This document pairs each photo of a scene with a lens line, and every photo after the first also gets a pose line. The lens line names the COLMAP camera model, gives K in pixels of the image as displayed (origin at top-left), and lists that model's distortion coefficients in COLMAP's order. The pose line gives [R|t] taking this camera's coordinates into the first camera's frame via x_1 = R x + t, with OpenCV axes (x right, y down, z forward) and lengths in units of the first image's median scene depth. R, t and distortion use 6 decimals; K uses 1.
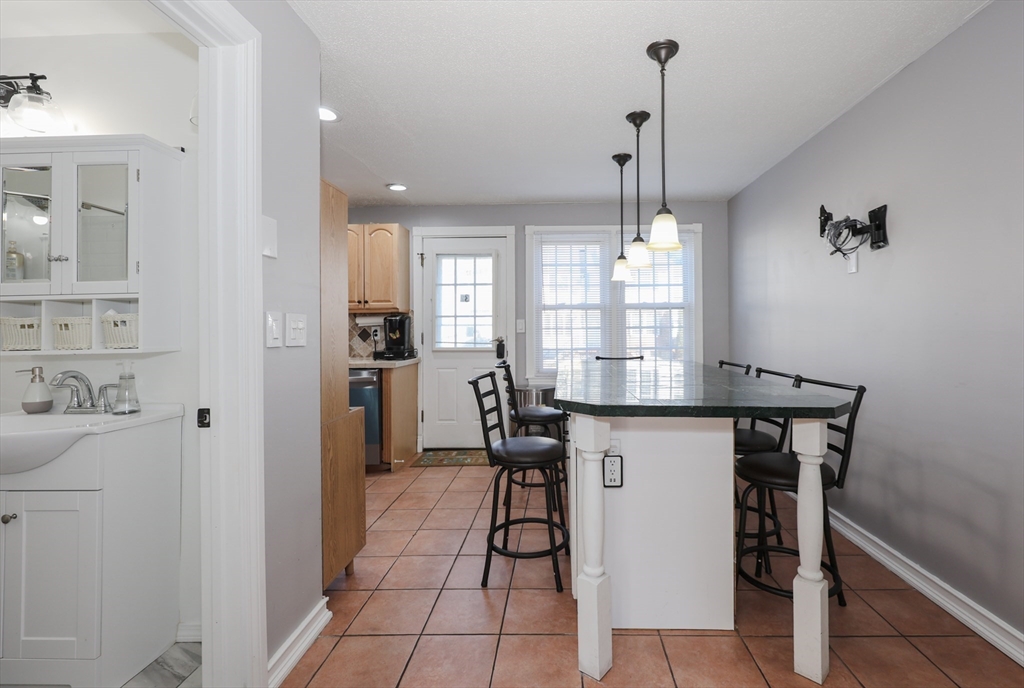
lens RADIAL K [[466.2, 0, 550.8], [0, 466.2, 322.1], [0, 0, 1]] dist [-0.000434, 0.000838]
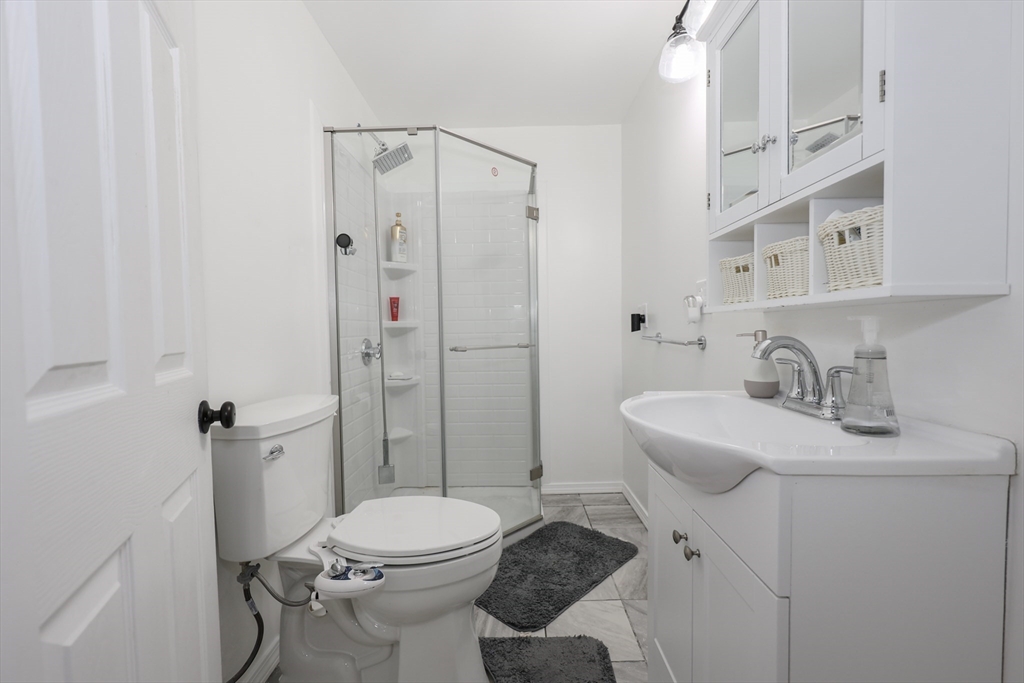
lens RADIAL K [[431.1, 0, 516.9], [0, 431.1, 338.9], [0, 0, 1]] dist [0.001322, -0.000997]
pose [[0.029659, 0.035248, -0.998938, -0.496816], [0.025231, 0.999033, 0.036001, 0.079163], [0.999242, -0.026272, 0.028741, 0.645494]]
